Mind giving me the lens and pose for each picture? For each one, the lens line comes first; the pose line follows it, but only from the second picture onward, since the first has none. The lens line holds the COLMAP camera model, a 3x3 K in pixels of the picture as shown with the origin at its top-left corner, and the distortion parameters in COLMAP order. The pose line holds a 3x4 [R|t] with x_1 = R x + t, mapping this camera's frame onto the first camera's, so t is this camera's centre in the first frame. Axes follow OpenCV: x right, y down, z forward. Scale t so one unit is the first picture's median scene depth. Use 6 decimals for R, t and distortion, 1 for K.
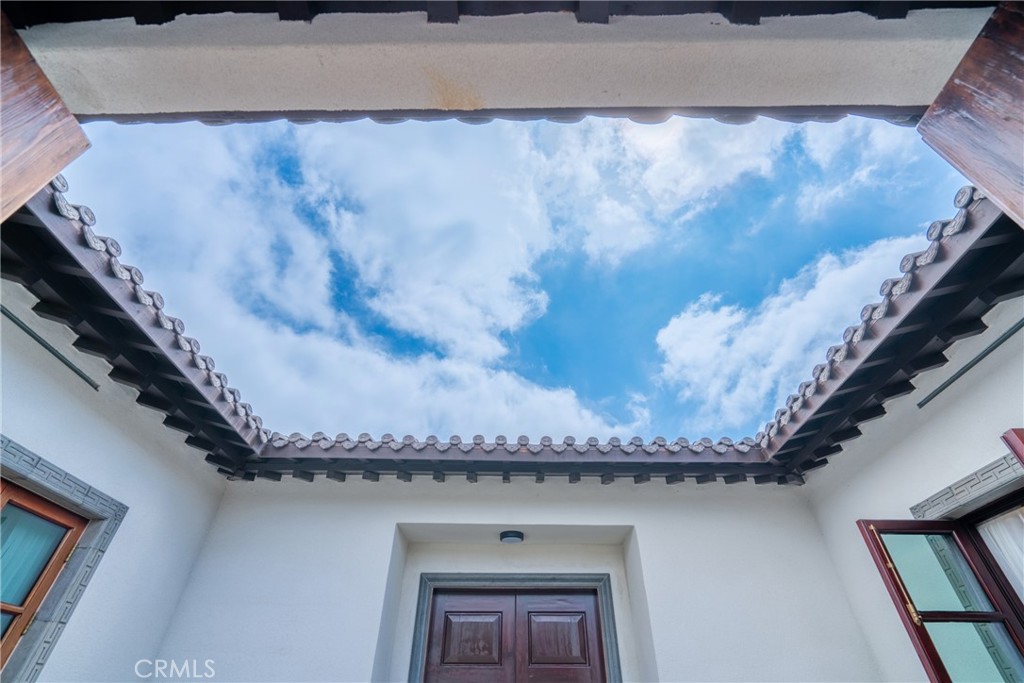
lens RADIAL K [[466.8, 0, 515.2], [0, 466.8, 344.6], [0, 0, 1]] dist [-0.004746, 0.000317]
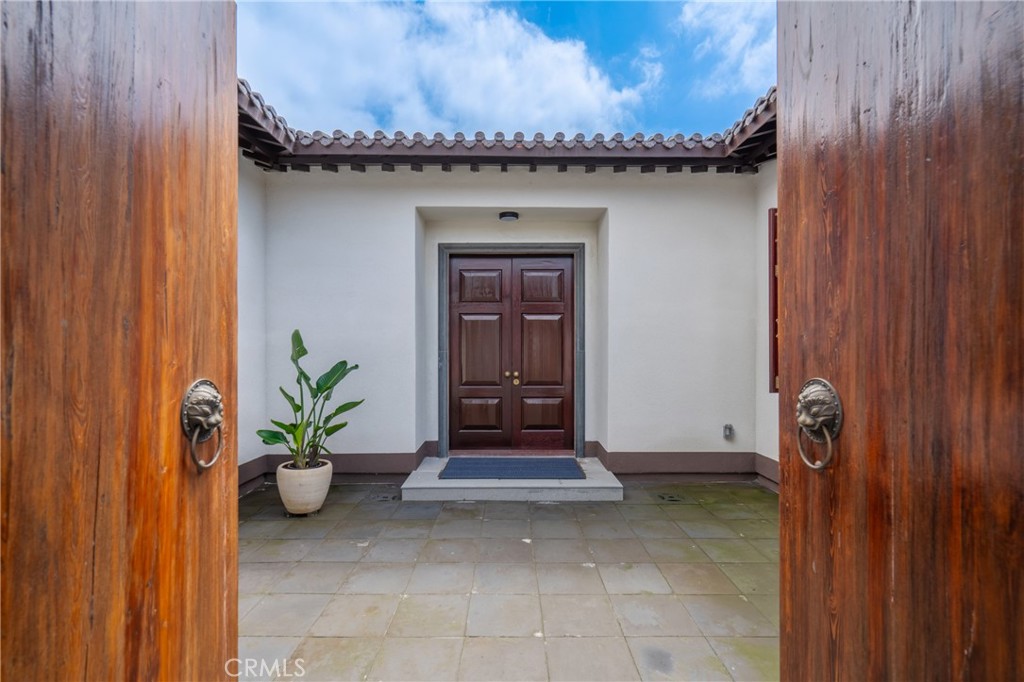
lens RADIAL K [[466.8, 0, 512.5], [0, 466.8, 346.6], [0, 0, 1]] dist [-0.004746, 0.000317]
pose [[0.999950, -0.005989, 0.007951, -0.009759], [-0.000400, 0.773970, 0.633222, -0.110810], [-0.009946, -0.633193, 0.773930, -0.189603]]
